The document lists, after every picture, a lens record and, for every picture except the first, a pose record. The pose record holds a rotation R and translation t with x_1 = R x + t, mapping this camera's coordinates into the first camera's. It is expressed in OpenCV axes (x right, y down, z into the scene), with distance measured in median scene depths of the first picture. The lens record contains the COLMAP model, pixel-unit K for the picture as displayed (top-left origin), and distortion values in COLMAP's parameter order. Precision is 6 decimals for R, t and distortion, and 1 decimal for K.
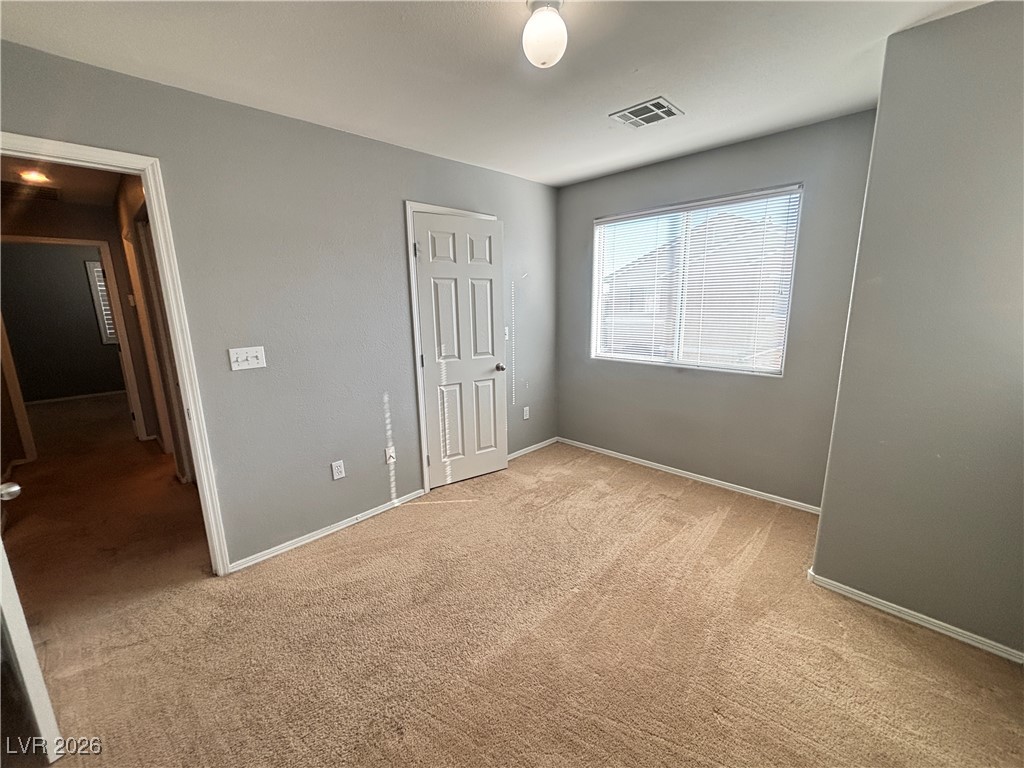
lens RADIAL K [[410.5, 0, 512.0], [0, 410.5, 384.0], [0, 0, 1]] dist [-0.010252, -0.000027]
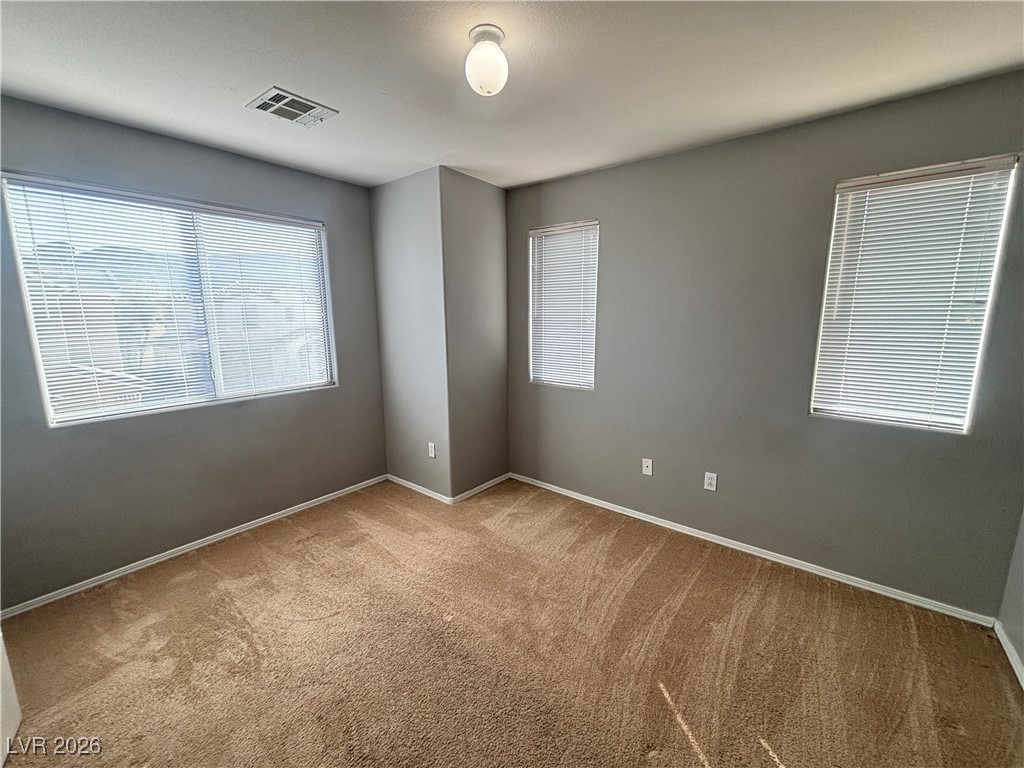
lens RADIAL K [[410.5, 0, 512.0], [0, 410.5, 384.0], [0, 0, 1]] dist [-0.010252, -0.000027]
pose [[-0.105425, -0.152244, 0.982704, -0.509247], [0.207104, 0.963181, 0.171438, -0.113408], [-0.972622, 0.221596, -0.070013, 0.565826]]
